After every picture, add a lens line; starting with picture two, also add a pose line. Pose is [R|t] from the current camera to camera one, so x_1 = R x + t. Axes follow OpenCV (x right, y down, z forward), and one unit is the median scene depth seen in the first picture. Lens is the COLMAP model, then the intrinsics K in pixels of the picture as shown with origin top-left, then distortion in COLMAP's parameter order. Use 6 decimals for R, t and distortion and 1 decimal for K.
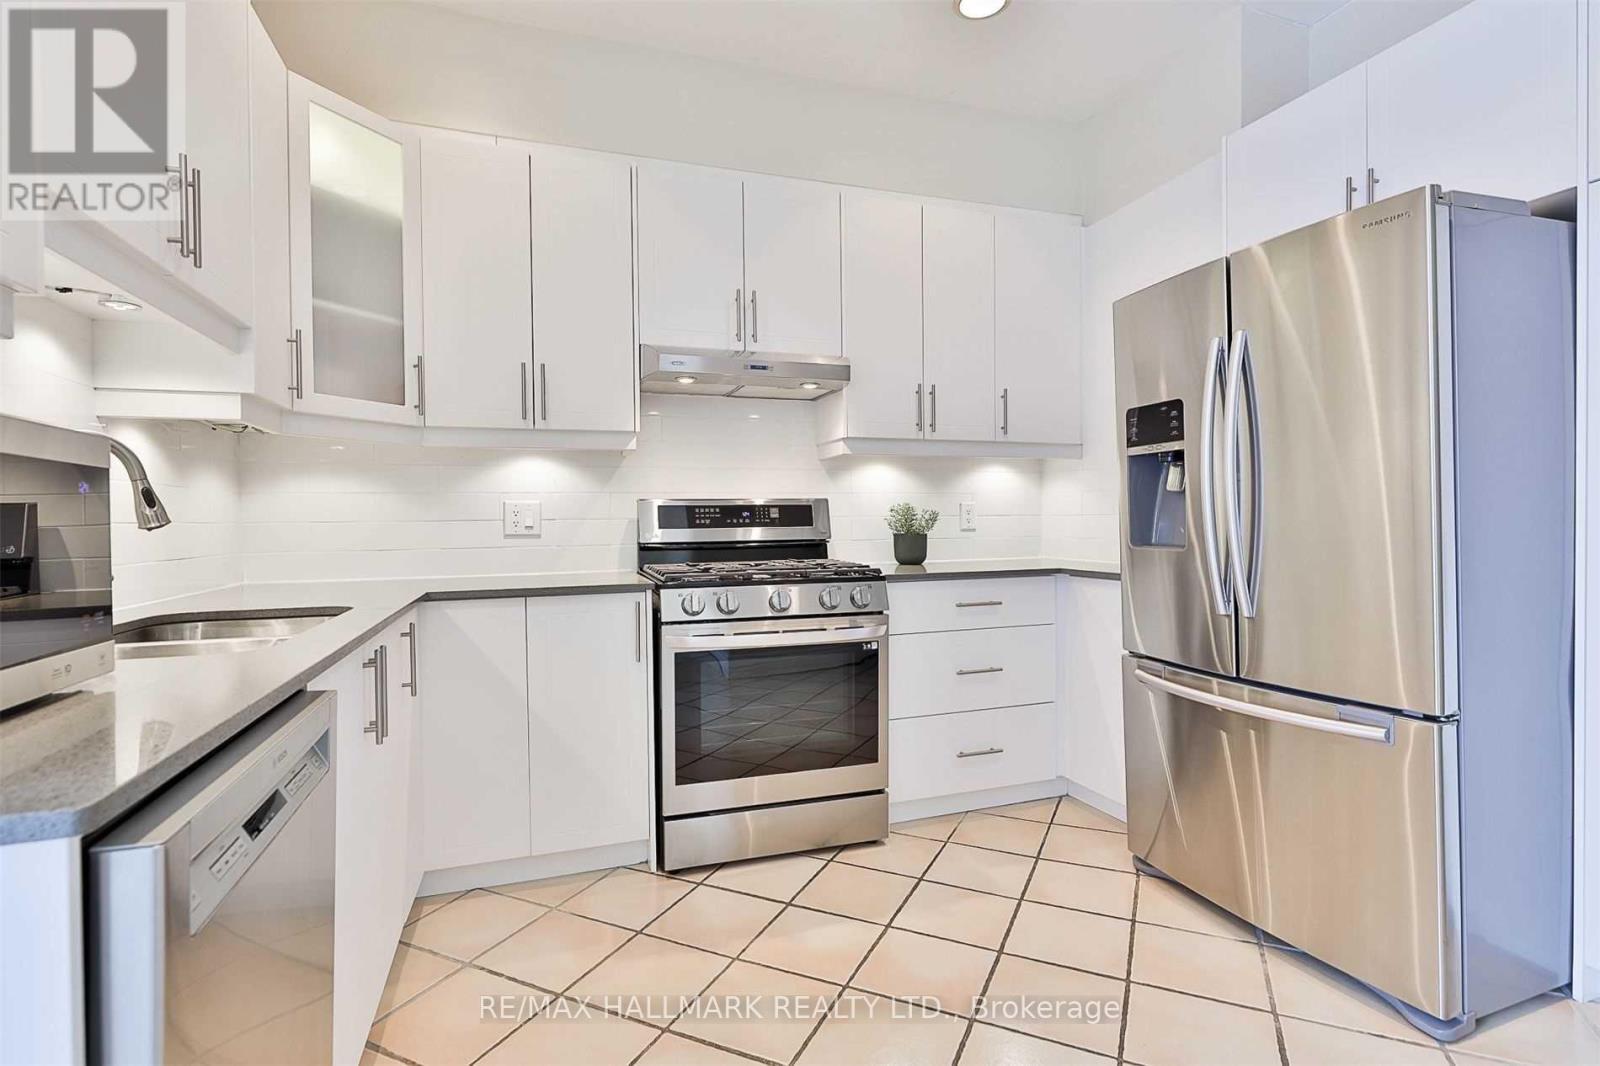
lens RADIAL K [[784.7, 0, 806.4], [0, 784.7, 527.8], [0, 0, 1]] dist [-0.002563, -0.000511]
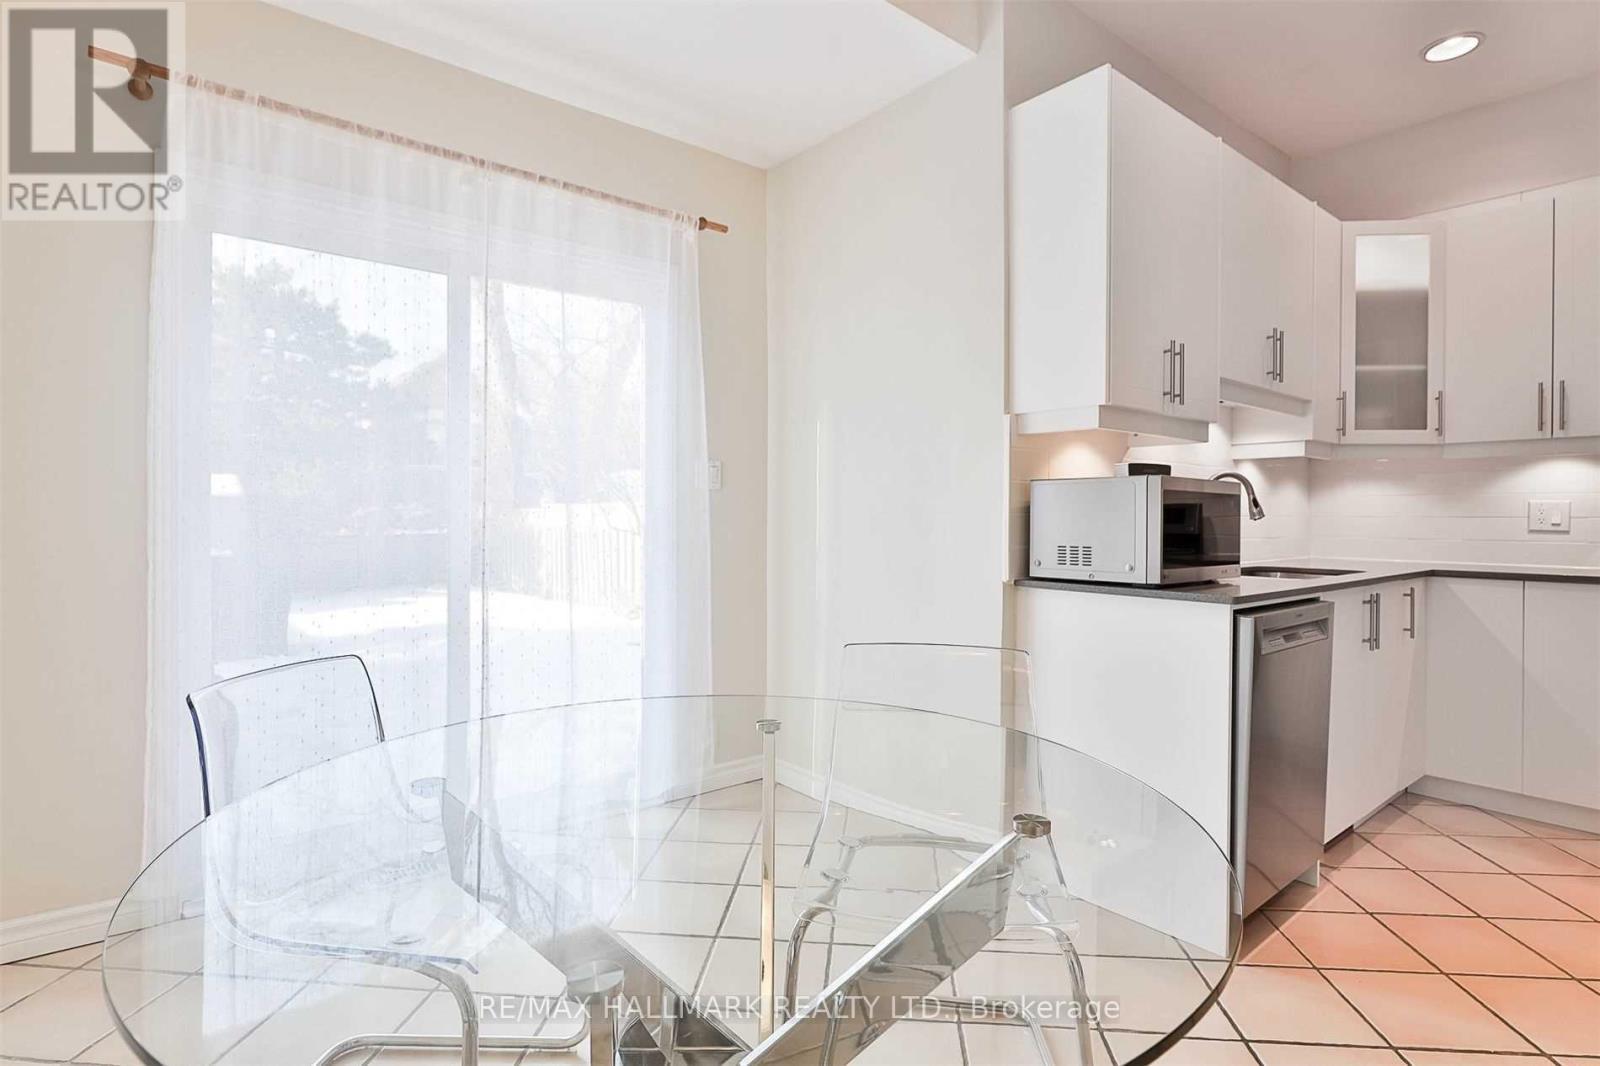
lens RADIAL K [[814.2, 0, 803.1], [0, 814.2, 523.1], [0, 0, 1]] dist [-0.002705, -0.000368]
pose [[0.355588, 0.022494, -0.934372, 0.425261], [-0.017898, 0.999691, 0.017255, -0.003091], [0.934471, 0.010587, 0.355881, -0.502234]]
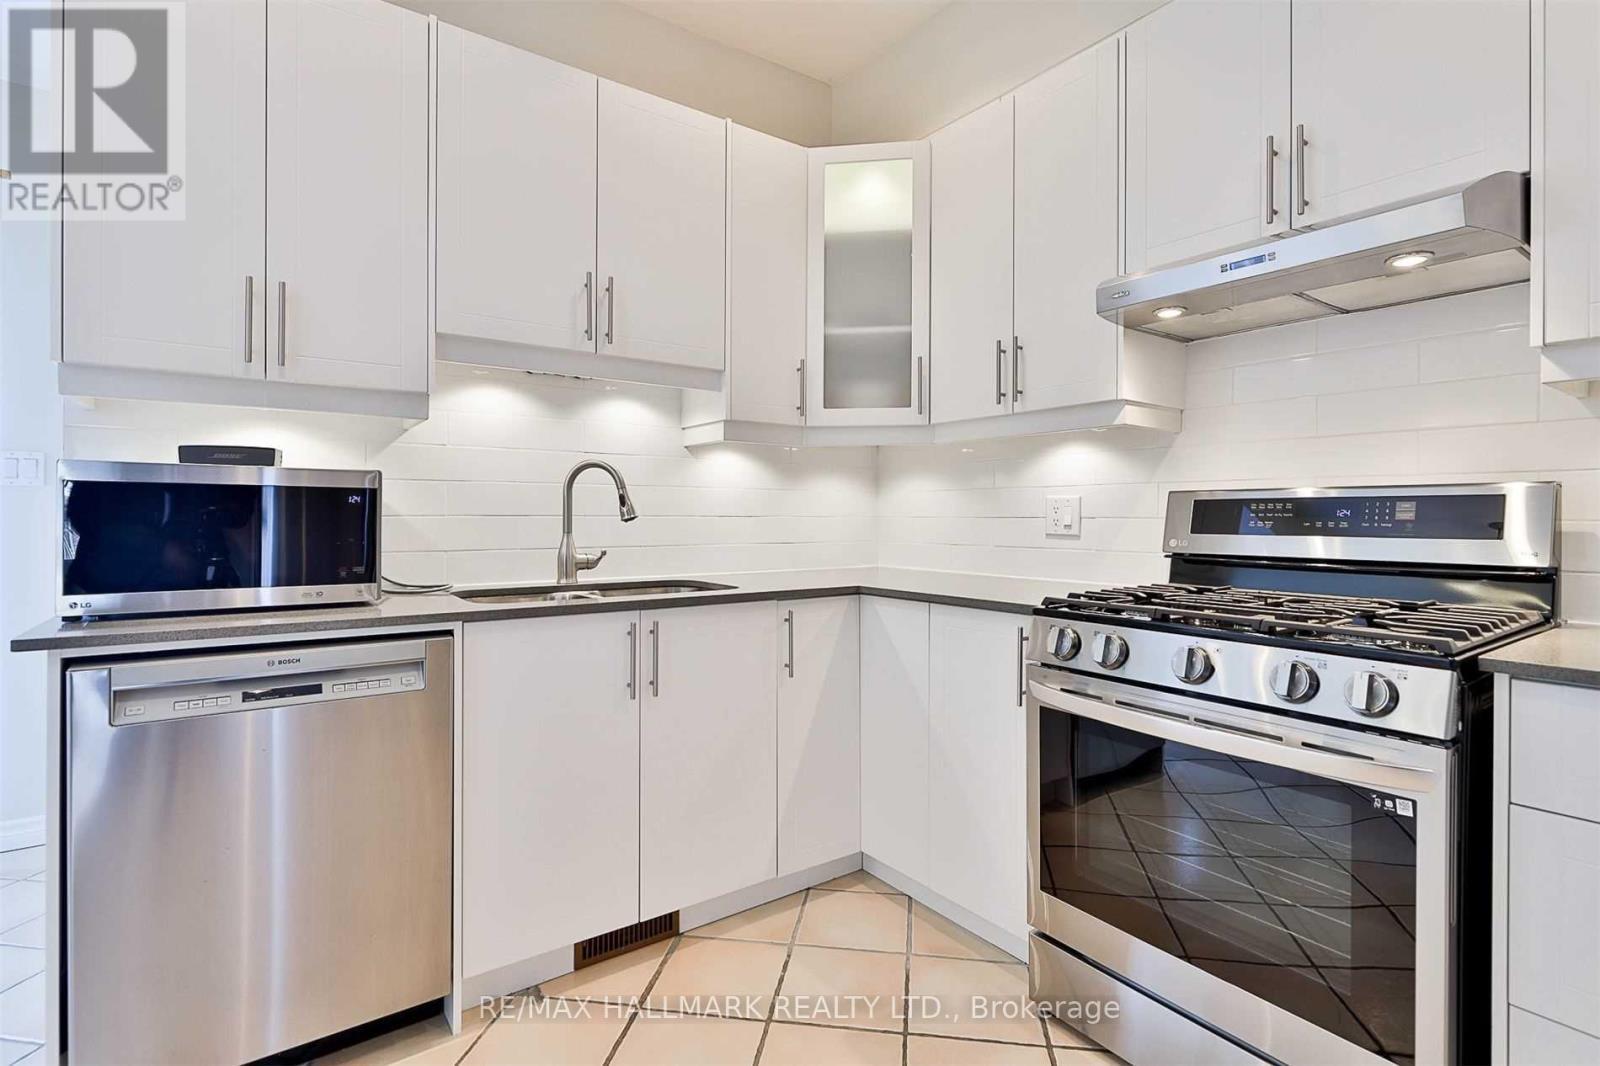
lens RADIAL K [[756.0, 0, 803.5], [0, 756.0, 517.5], [0, 0, 1]] dist [-0.004353, -0.000106]
pose [[0.296159, 0.014915, -0.955022, 0.439009], [-0.016298, 0.999811, 0.010561, -0.017645], [0.955000, 0.012437, 0.296346, 0.600022]]
